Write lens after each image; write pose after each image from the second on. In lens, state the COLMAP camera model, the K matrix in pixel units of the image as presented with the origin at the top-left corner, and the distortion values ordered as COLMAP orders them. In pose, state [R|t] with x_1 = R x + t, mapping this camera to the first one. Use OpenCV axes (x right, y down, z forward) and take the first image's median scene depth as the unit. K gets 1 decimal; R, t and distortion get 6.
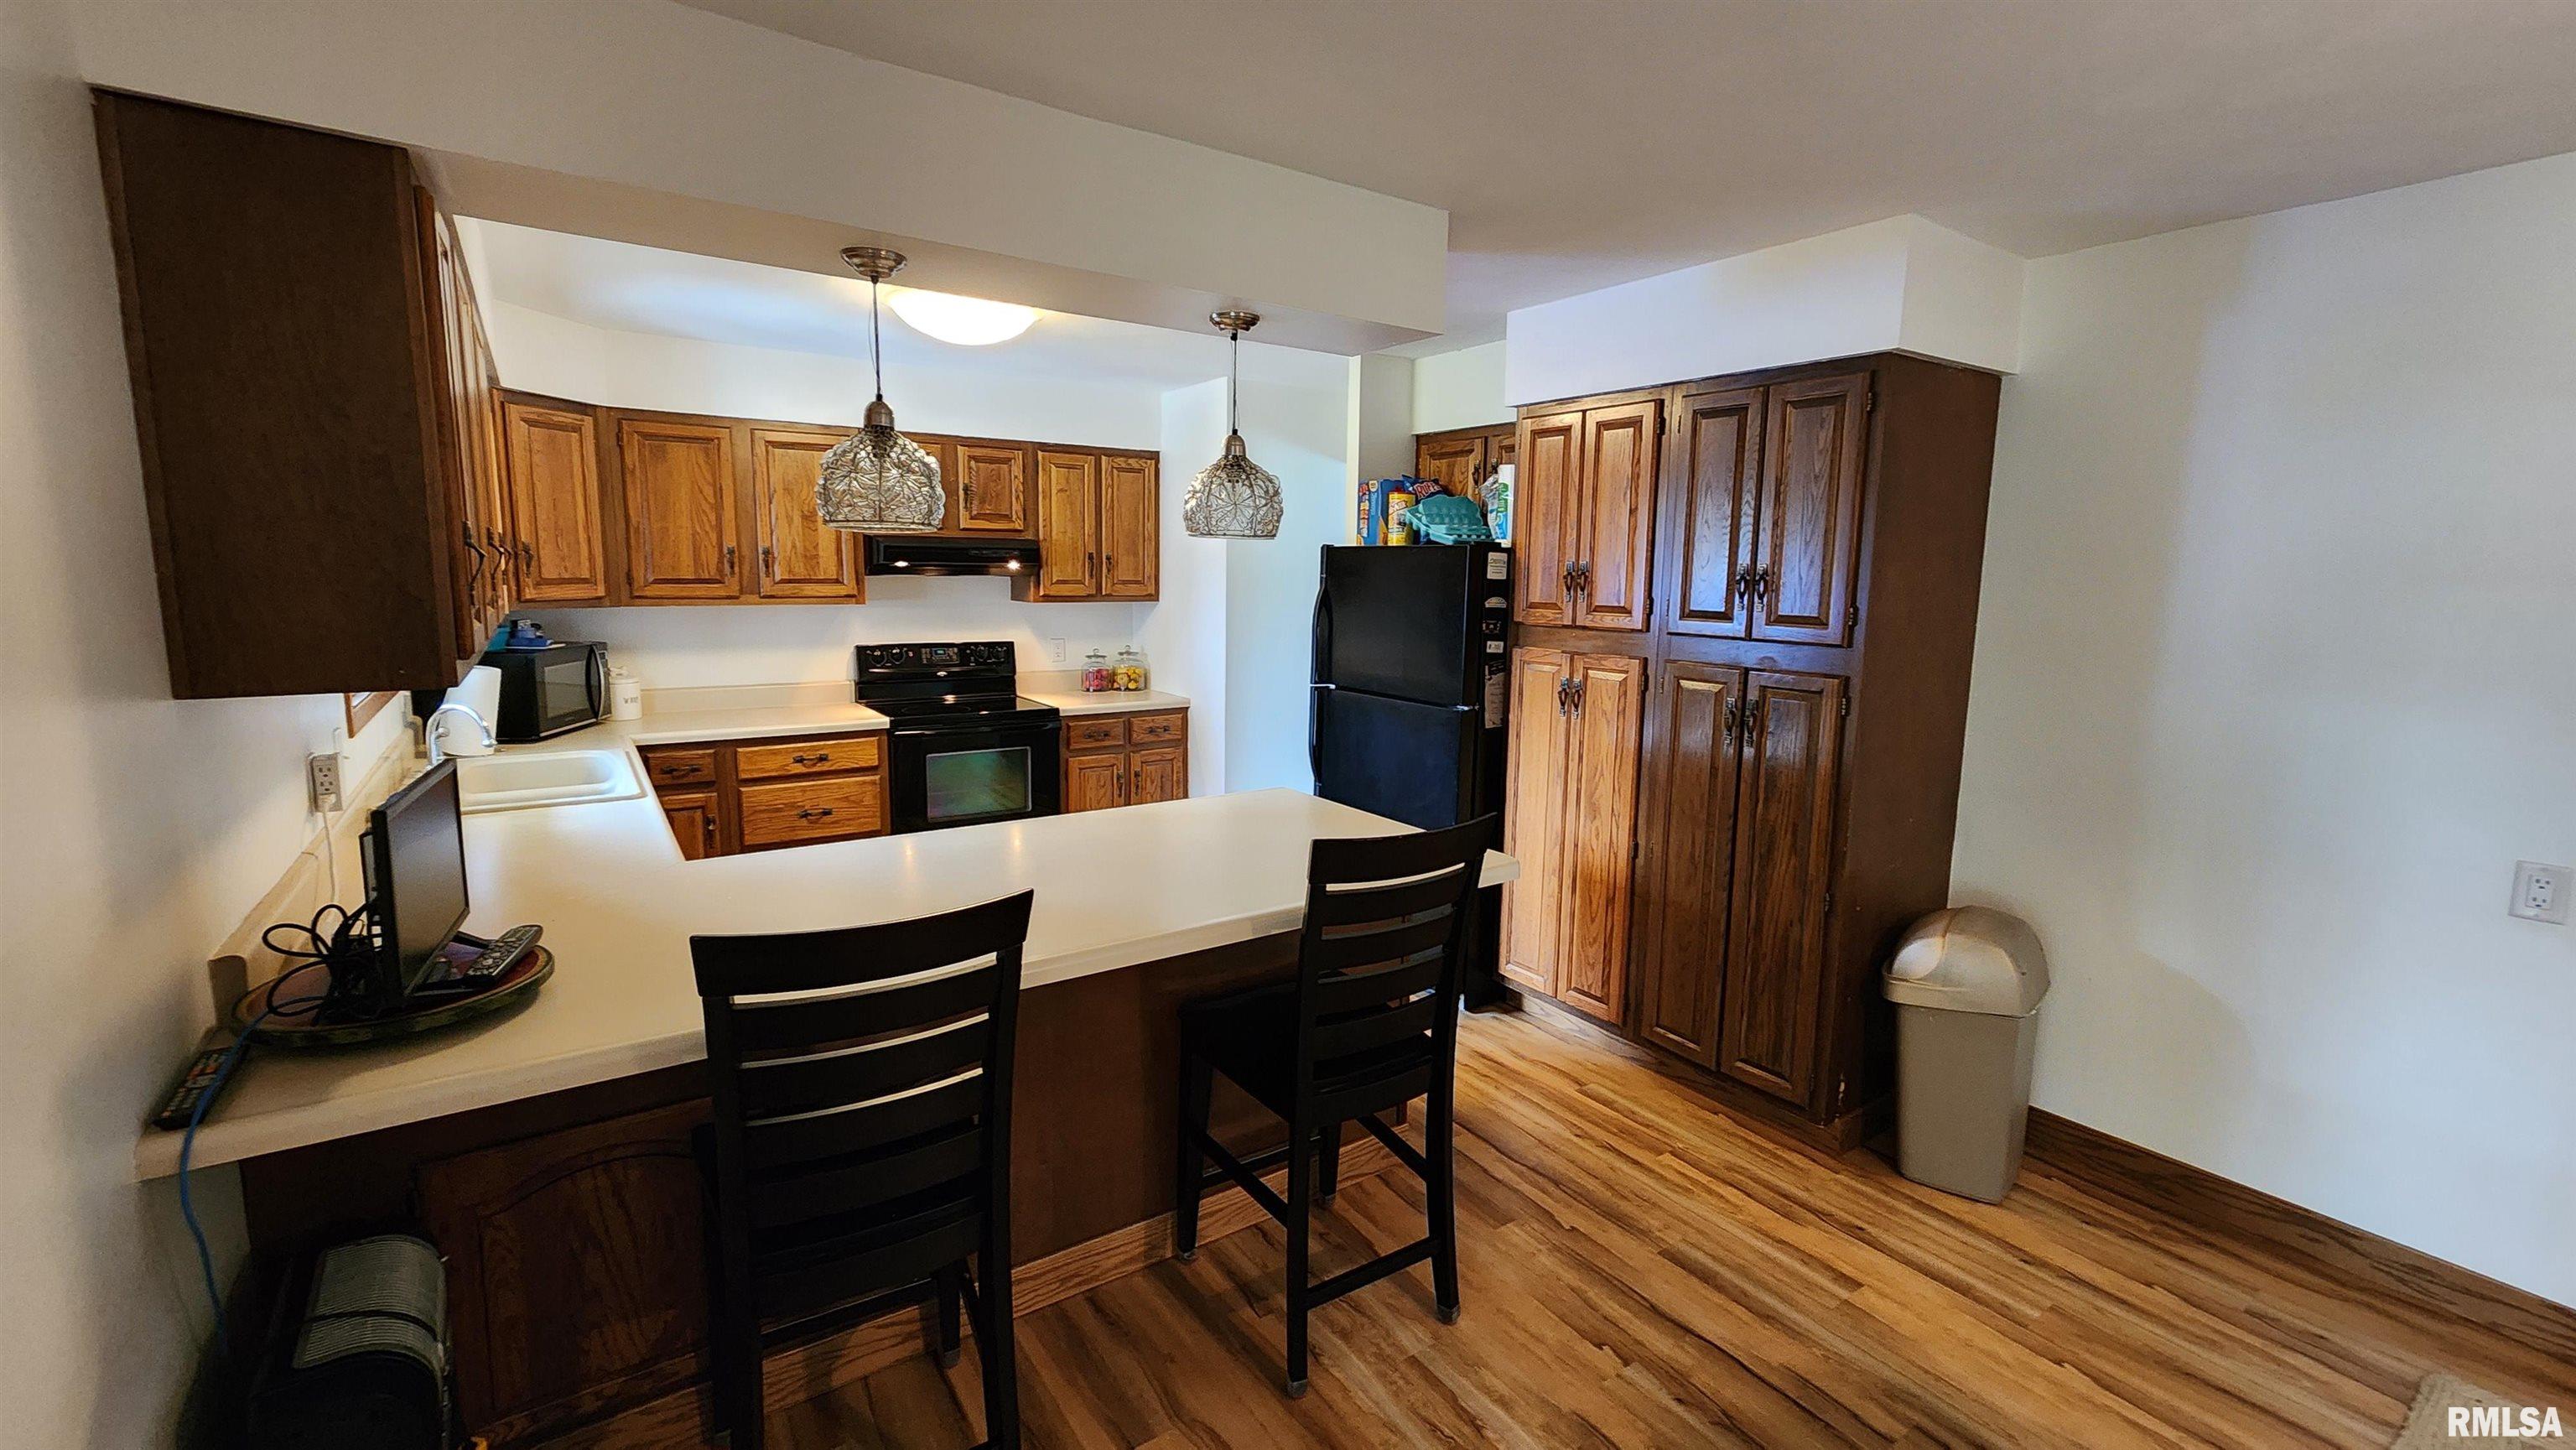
lens RADIAL K [[1057.4, 0, 1282.1], [0, 1057.4, 721.0], [0, 0, 1]] dist [0.000730, -0.000545]
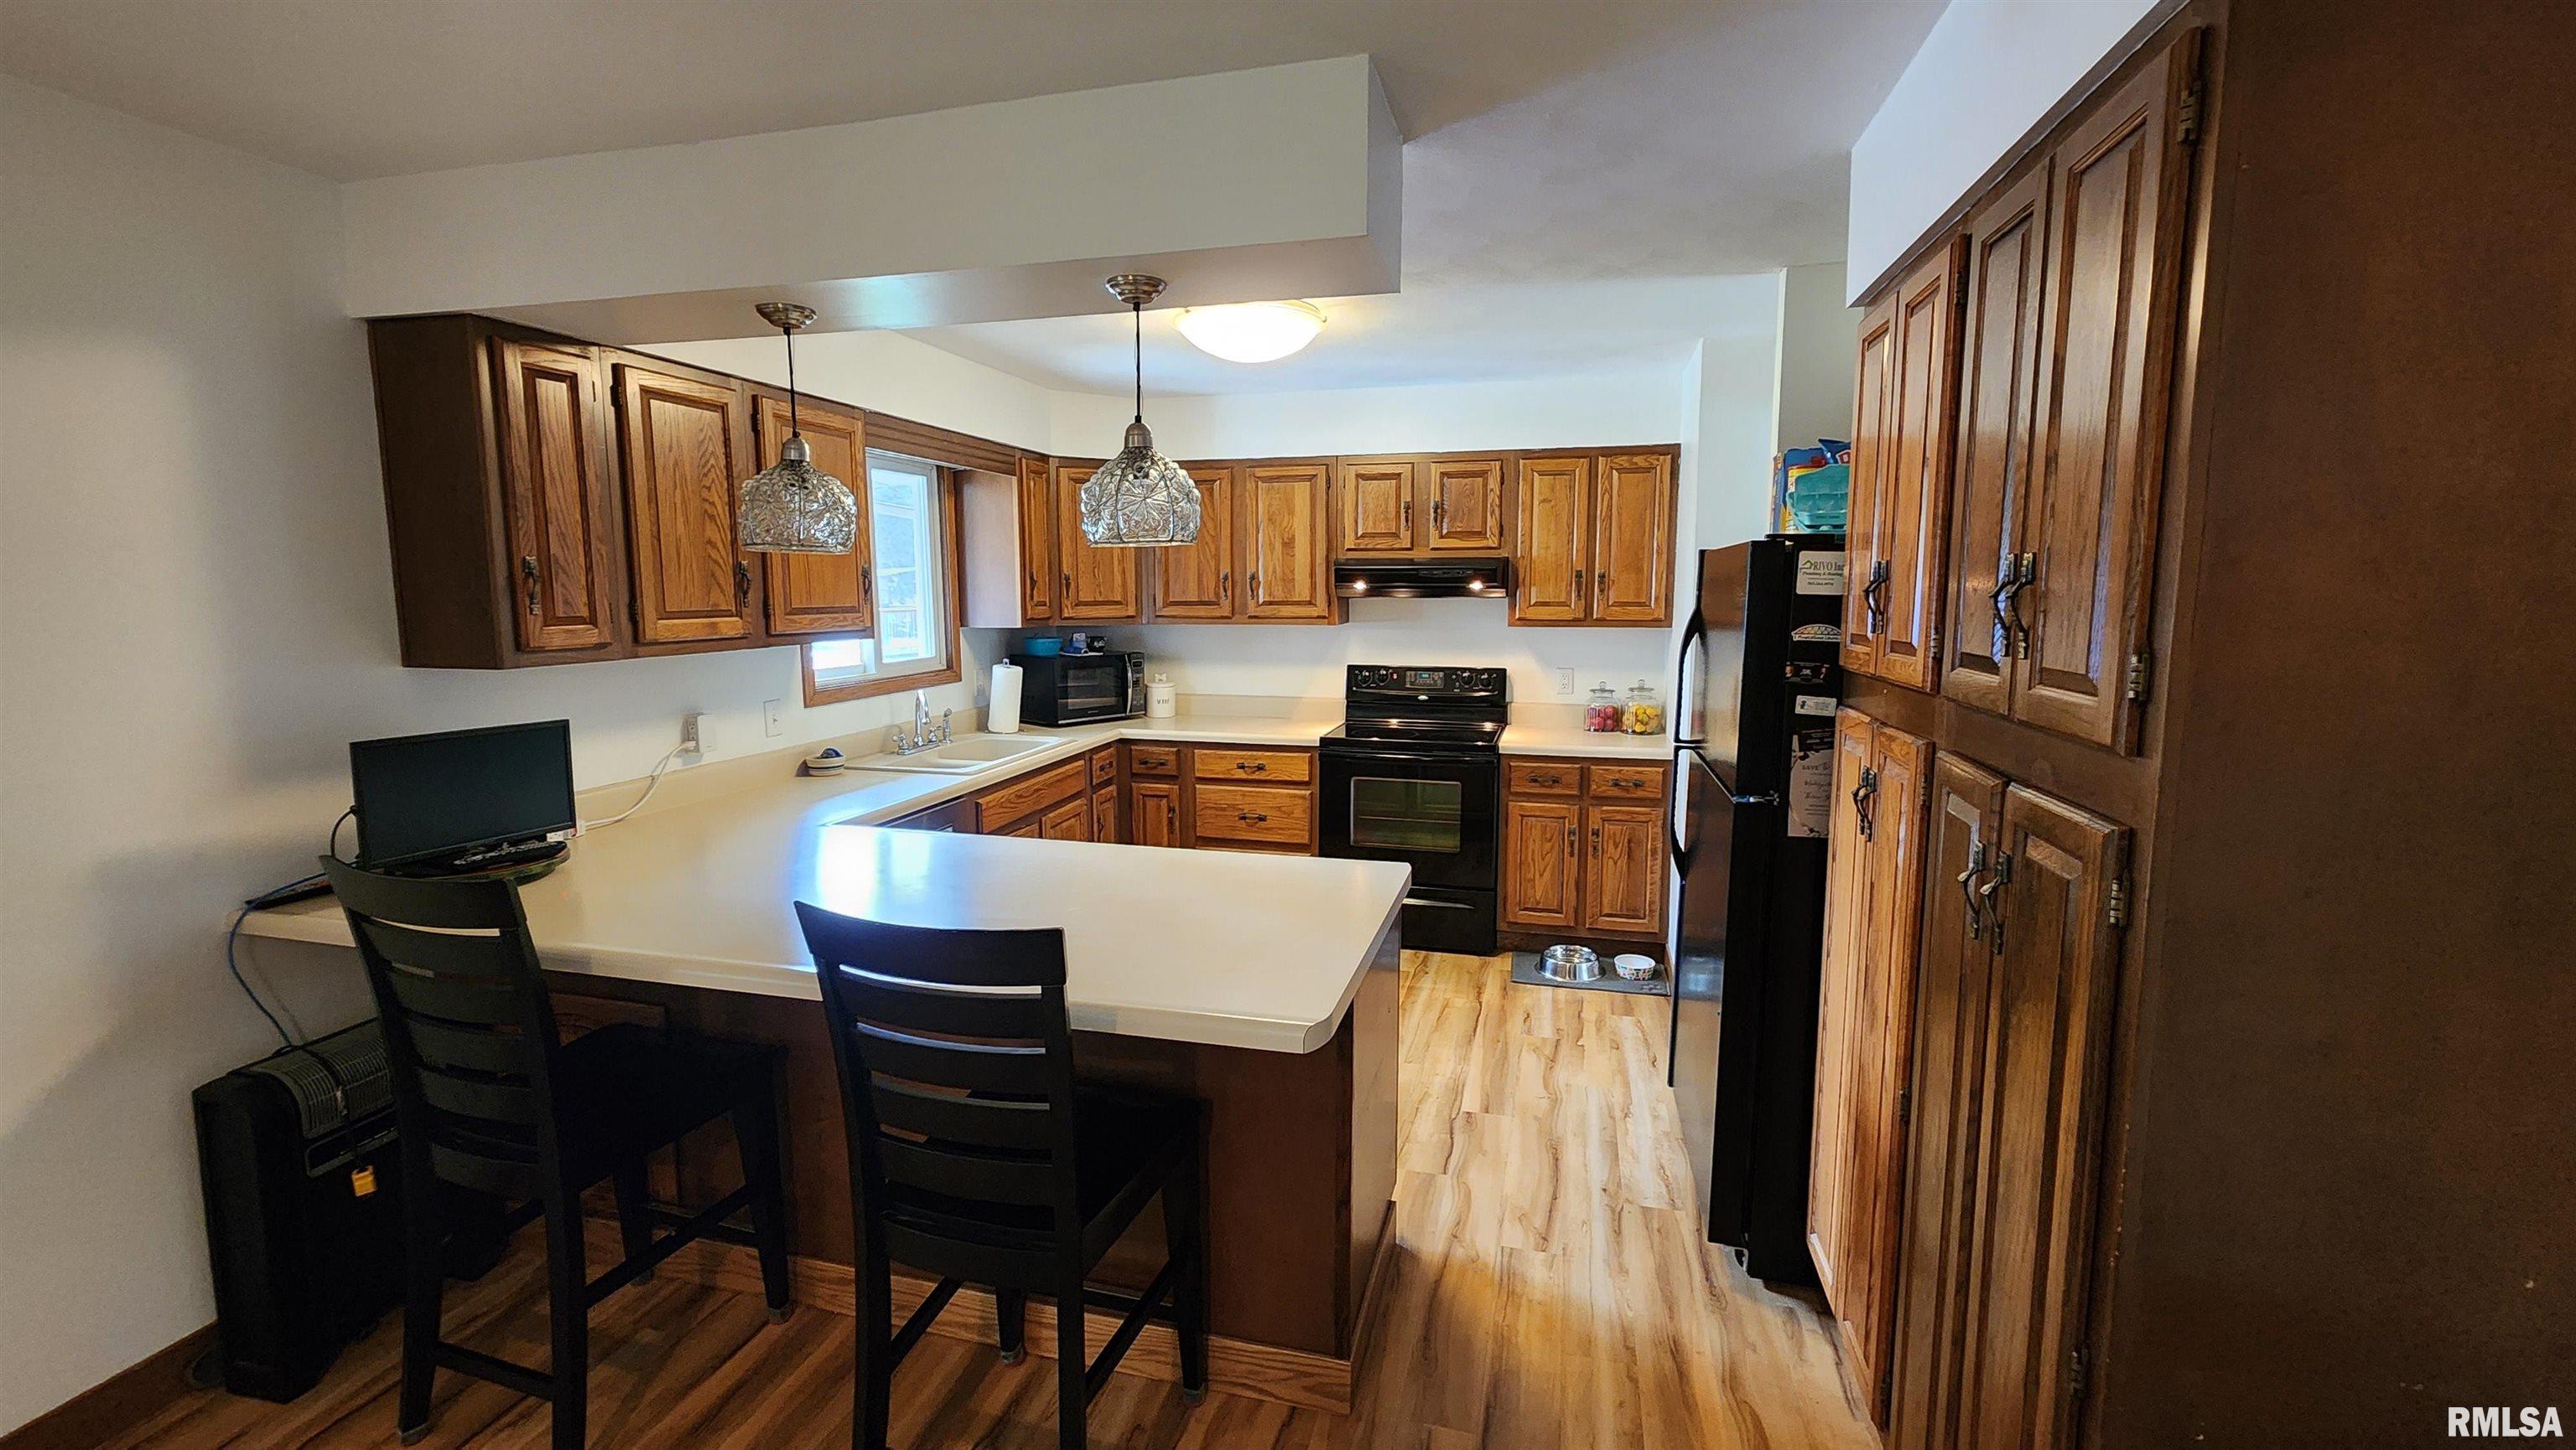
lens RADIAL K [[1057.4, 0, 1287.4], [0, 1057.4, 713.4], [0, 0, 1]] dist [0.000730, -0.000545]
pose [[0.657388, 0.075650, -0.749745, 0.348170], [-0.099584, 0.994943, 0.013074, -0.032786], [0.746943, 0.066068, 0.661597, 0.279713]]
